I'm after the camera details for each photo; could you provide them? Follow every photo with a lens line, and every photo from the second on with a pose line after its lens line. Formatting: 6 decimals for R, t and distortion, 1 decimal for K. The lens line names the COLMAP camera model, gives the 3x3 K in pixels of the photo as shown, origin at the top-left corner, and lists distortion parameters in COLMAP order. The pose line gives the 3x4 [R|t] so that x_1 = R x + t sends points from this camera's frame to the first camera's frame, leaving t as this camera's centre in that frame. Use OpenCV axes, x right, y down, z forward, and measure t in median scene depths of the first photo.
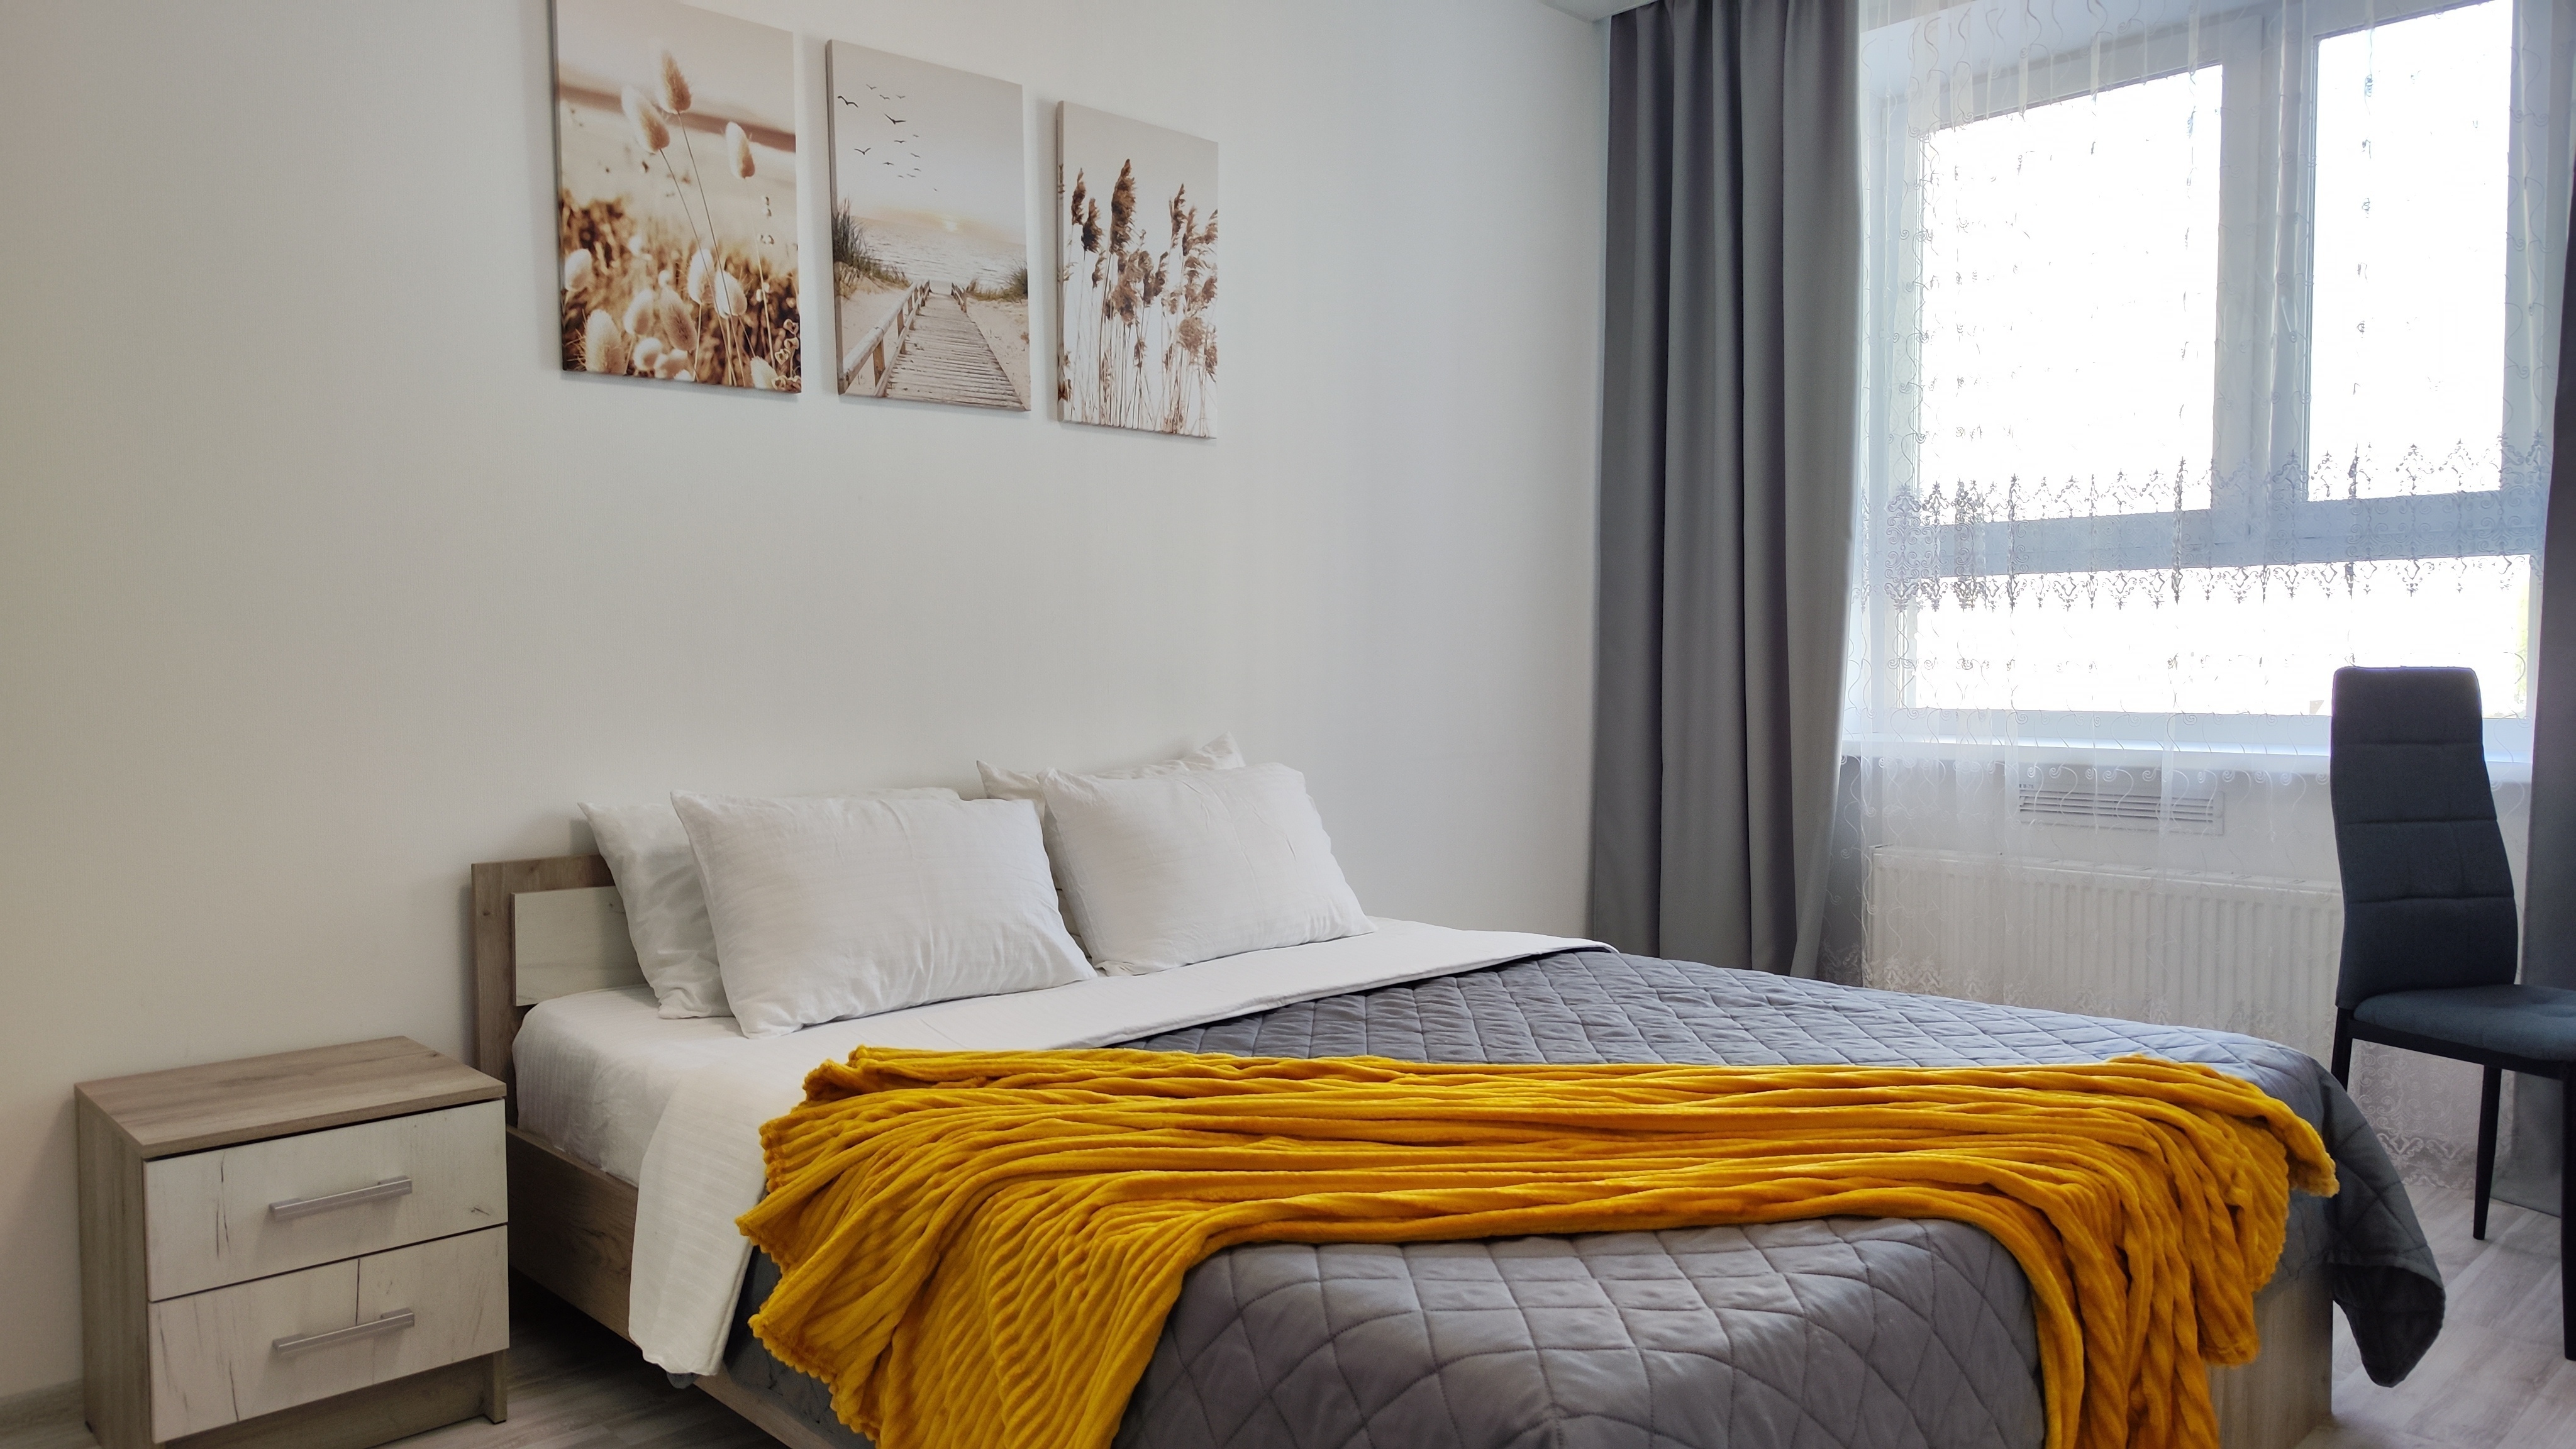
lens RADIAL K [[1752.4, 0, 1260.2], [0, 1752.4, 734.0], [0, 0, 1]] dist [0.057229, -0.051903]
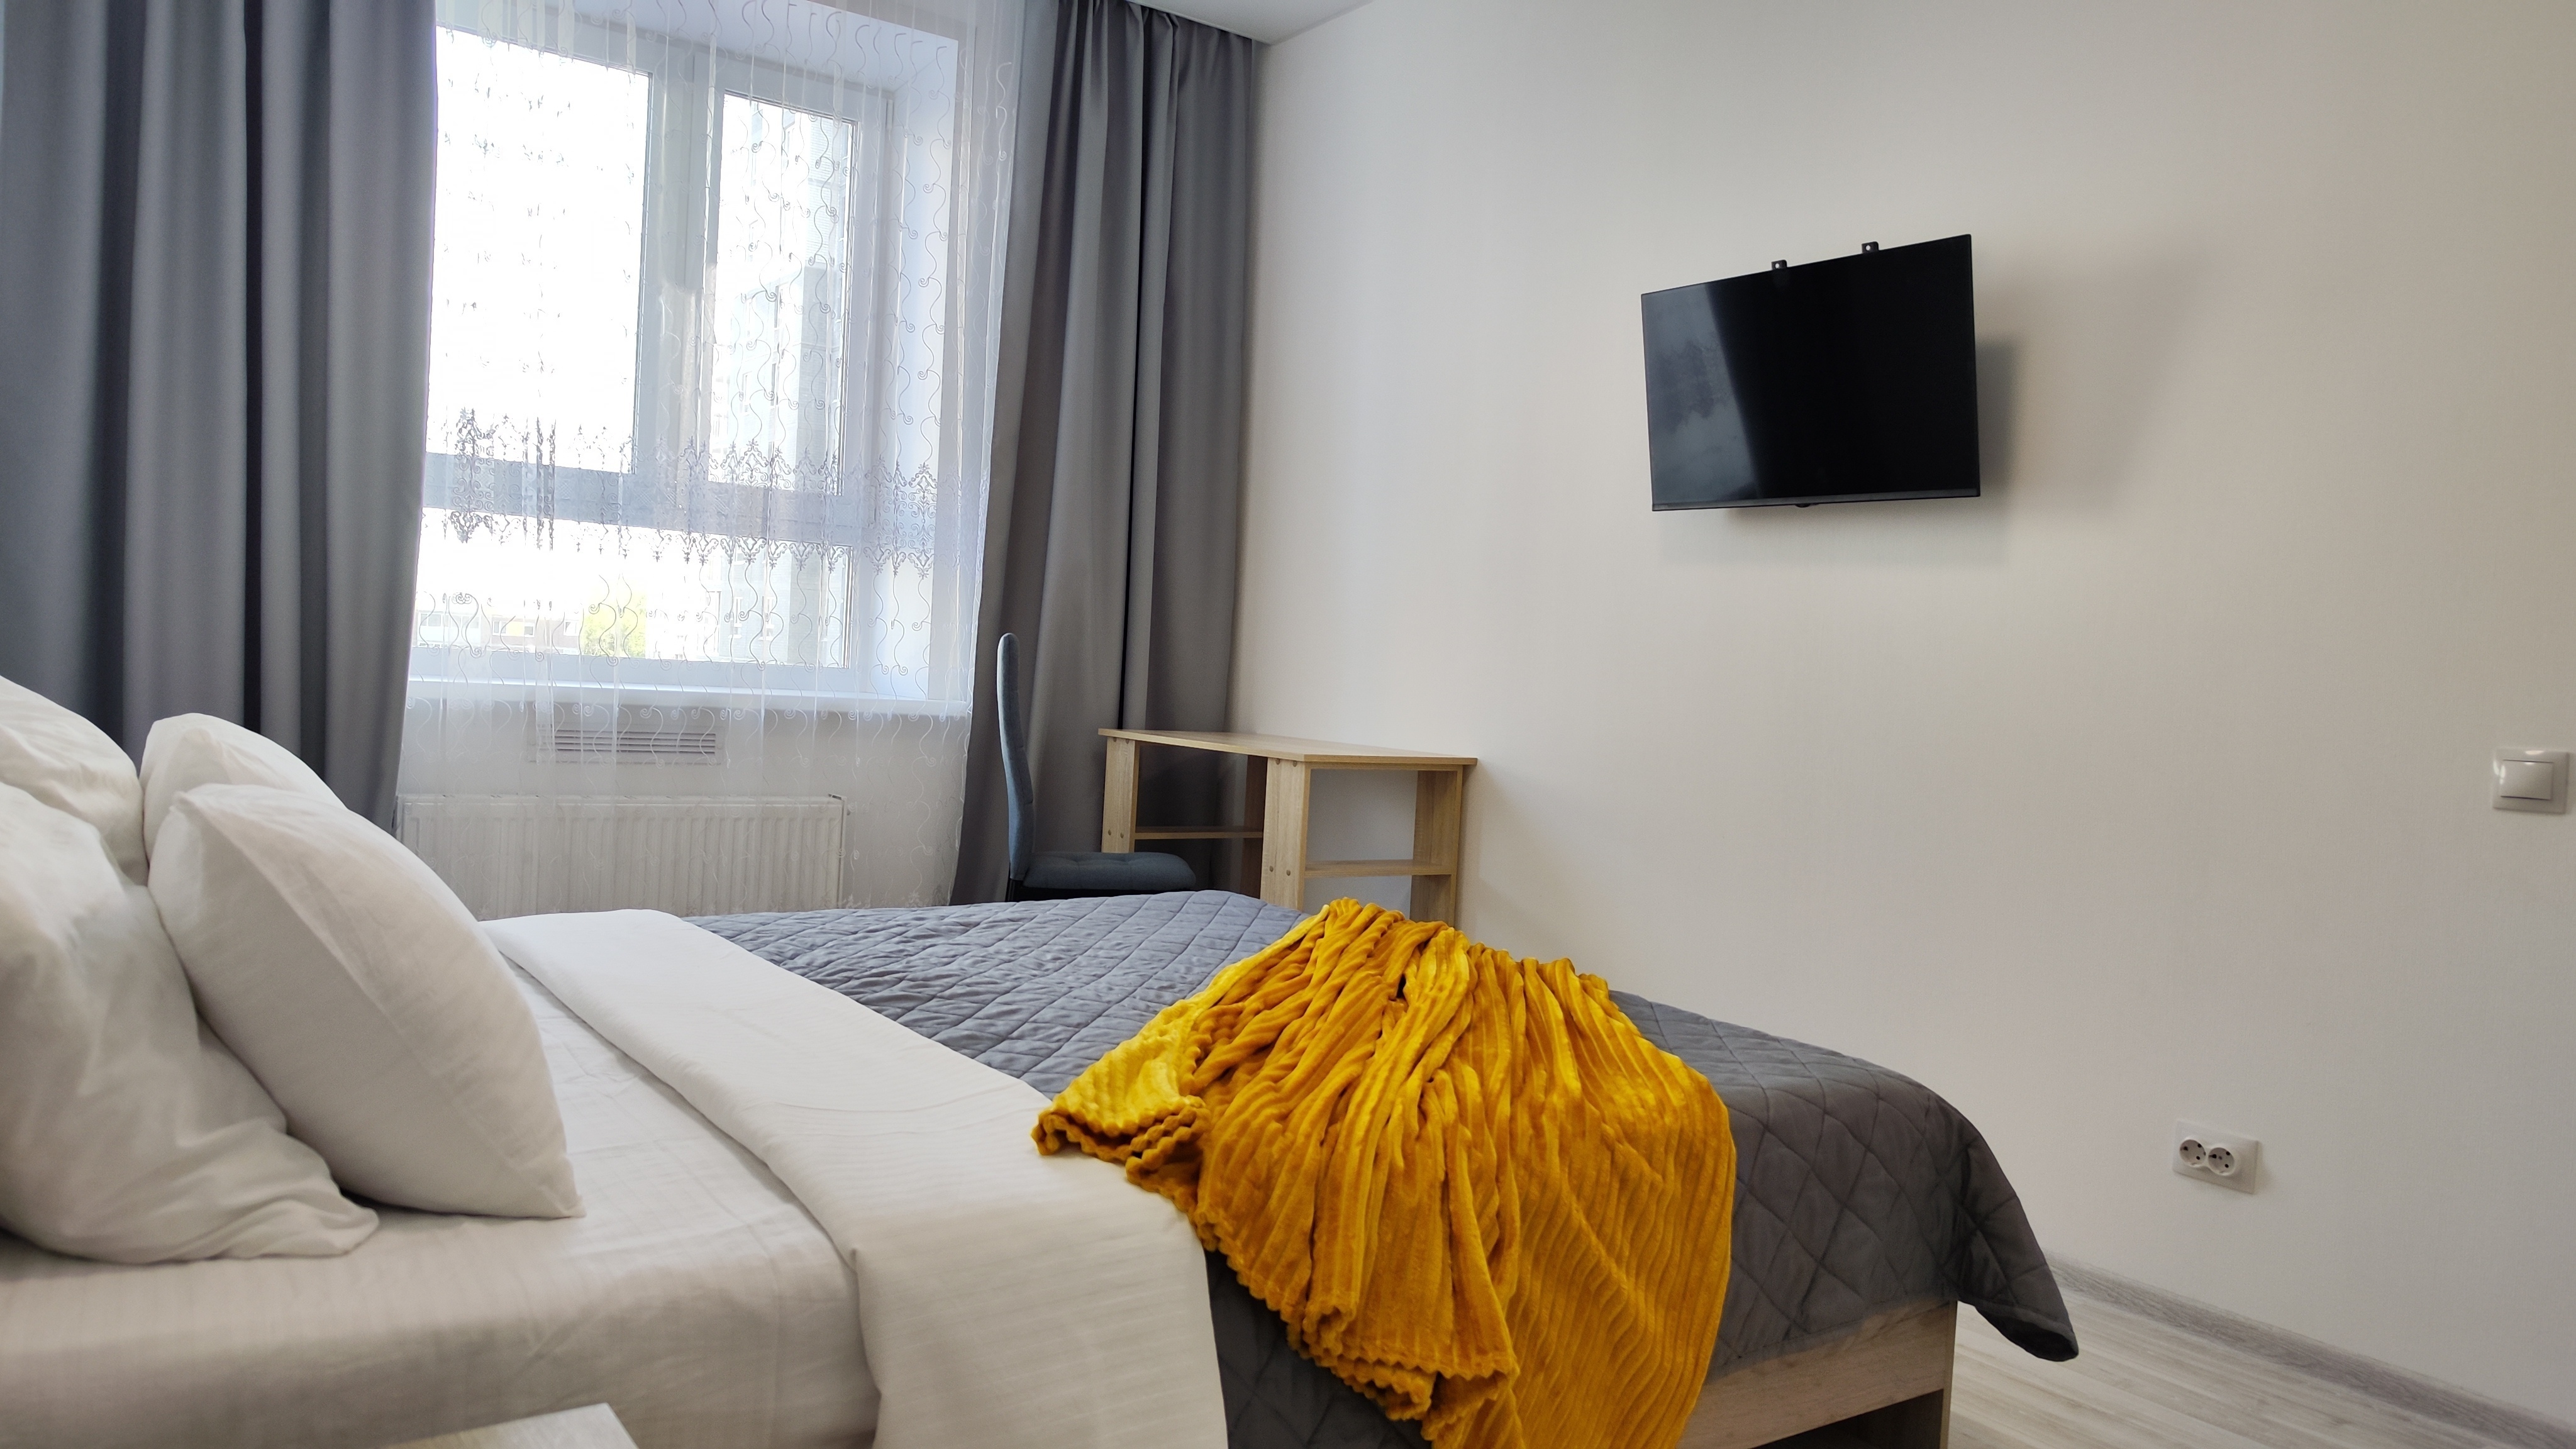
lens RADIAL K [[1758.7, 0, 1285.5], [0, 1758.7, 720.5], [0, 0, 1]] dist [0.061561, -0.056195]
pose [[0.133341, -0.017490, 0.990916, -0.754915], [-0.014748, 0.999699, 0.019629, 0.000151], [-0.990960, -0.017232, 0.133043, 0.649781]]
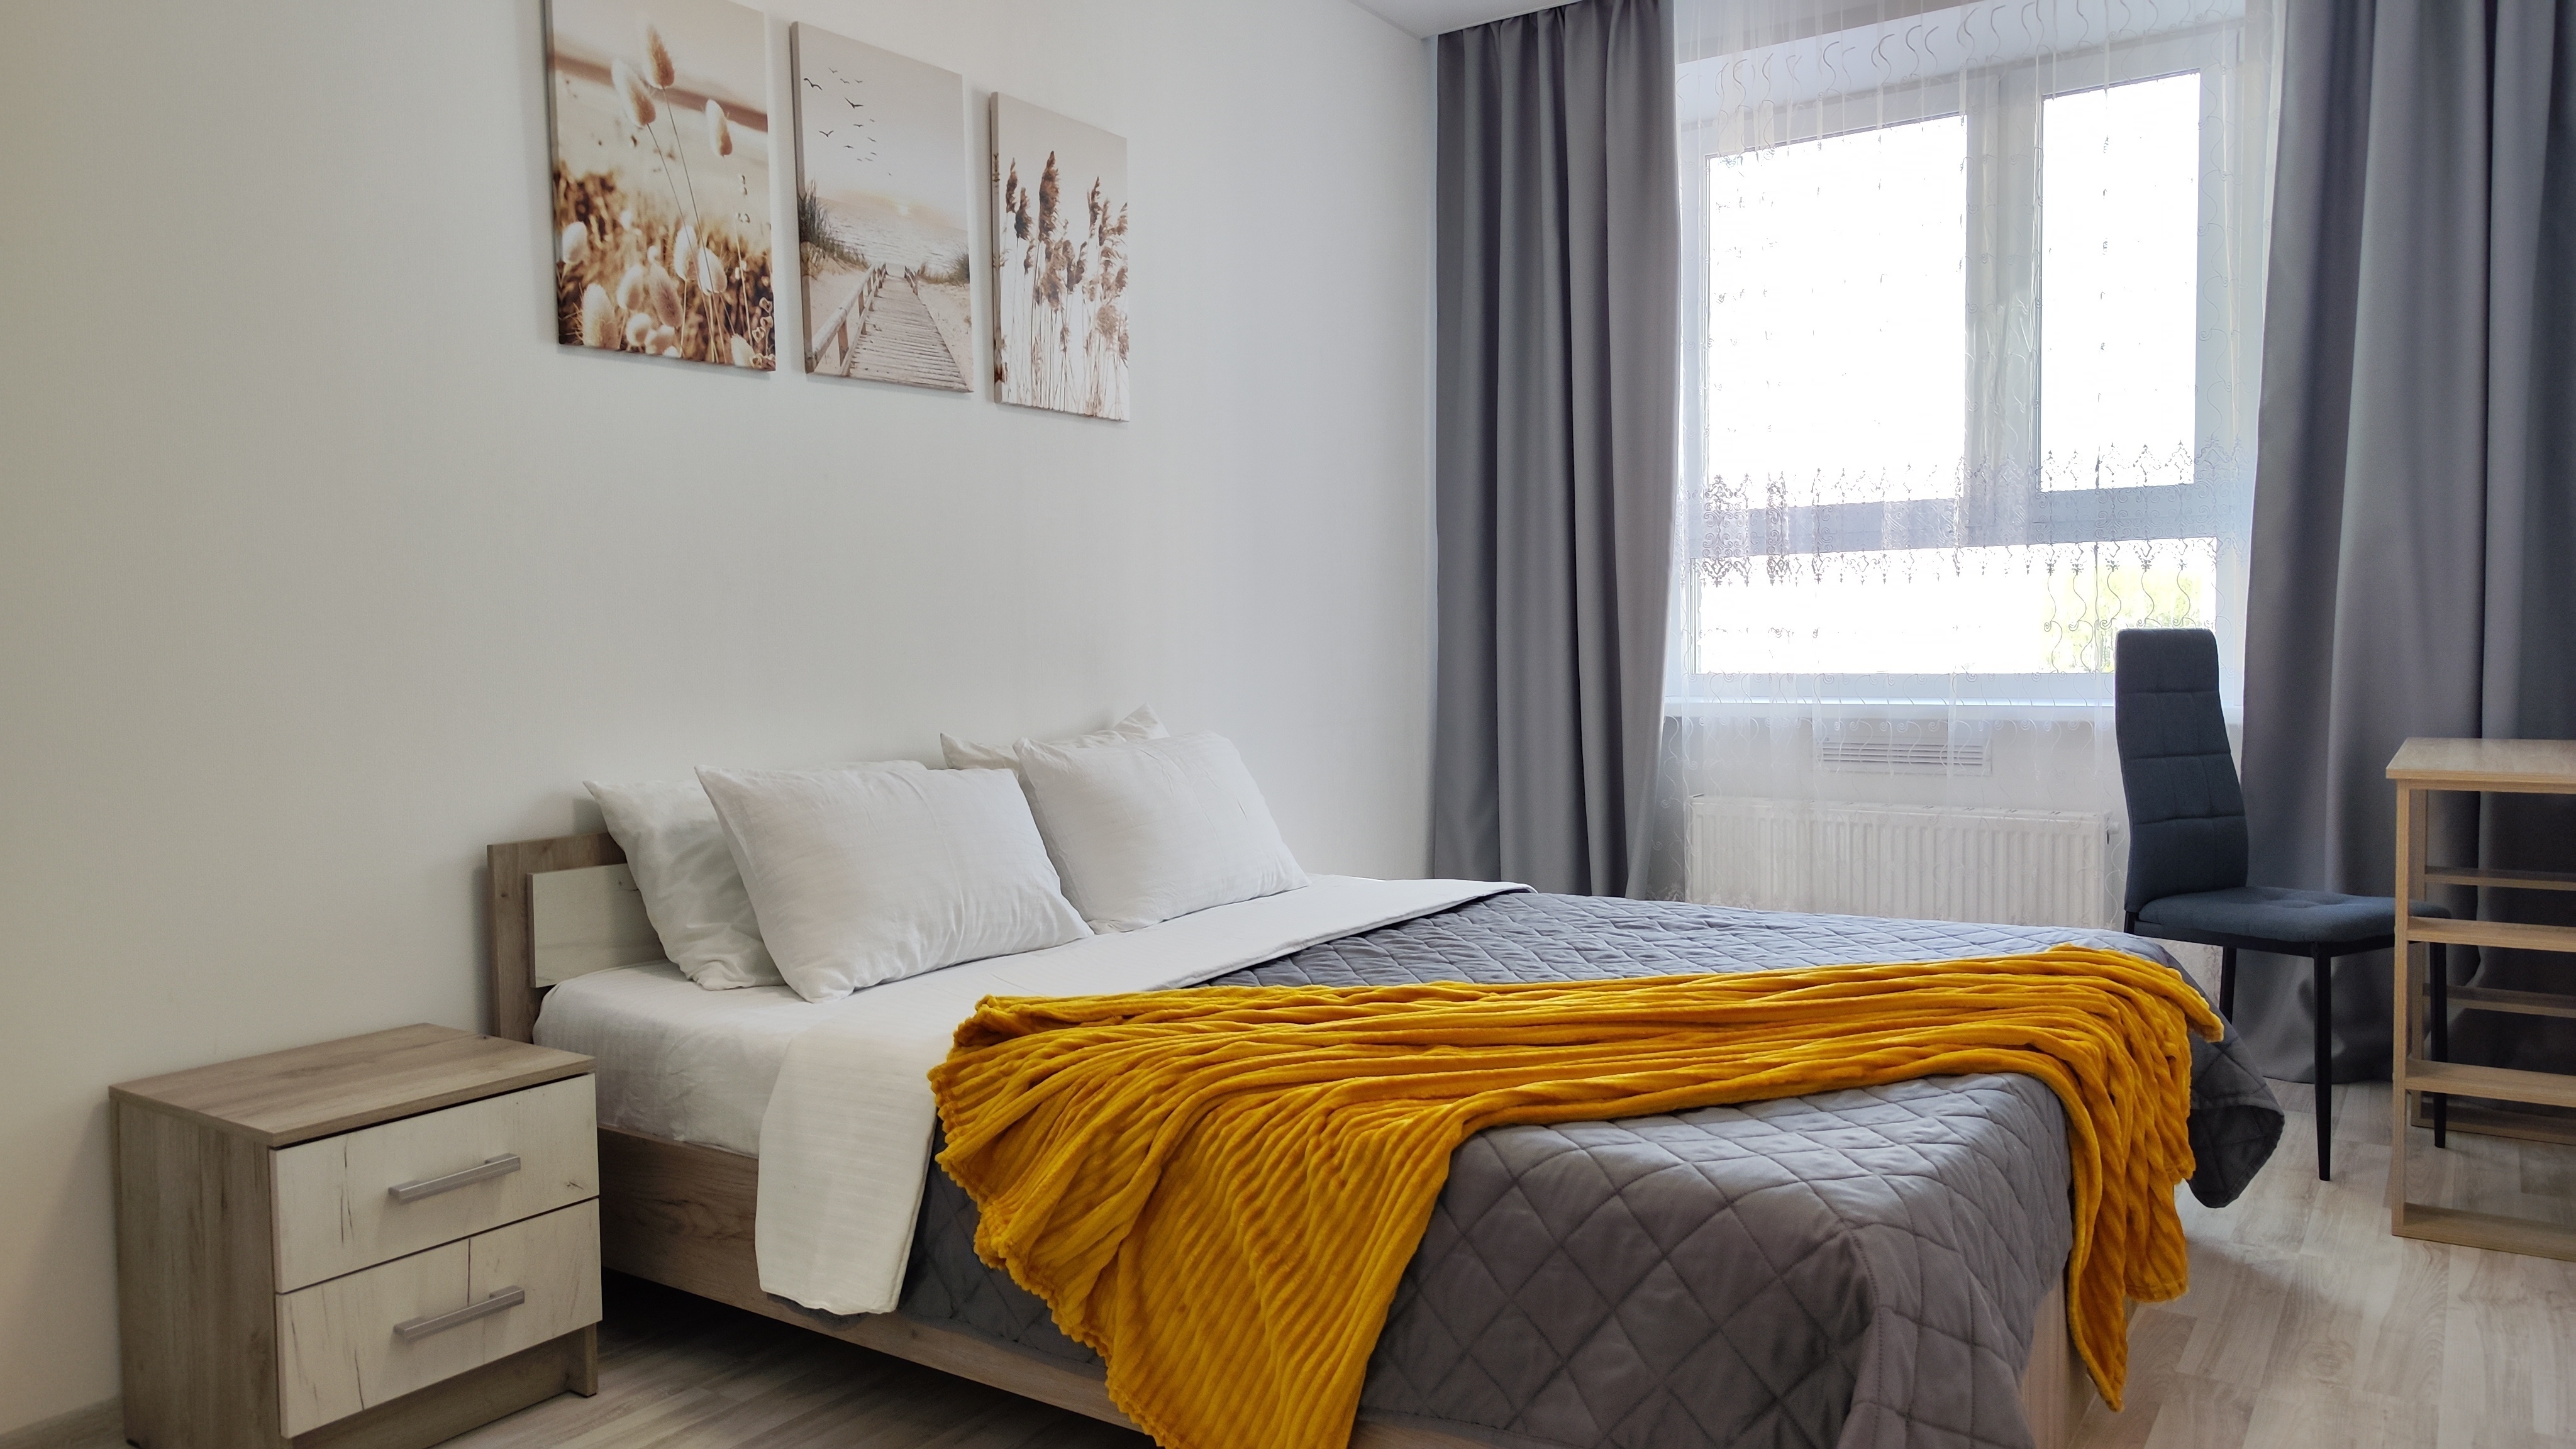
lens RADIAL K [[1758.7, 0, 1285.5], [0, 1758.7, 720.5], [0, 0, 1]] dist [0.061561, -0.056195]
pose [[0.976462, -0.020550, 0.214709, -0.220751], [0.020226, 0.999789, 0.003705, 0.009427], [-0.214740, 0.000725, 0.976671, -0.057891]]
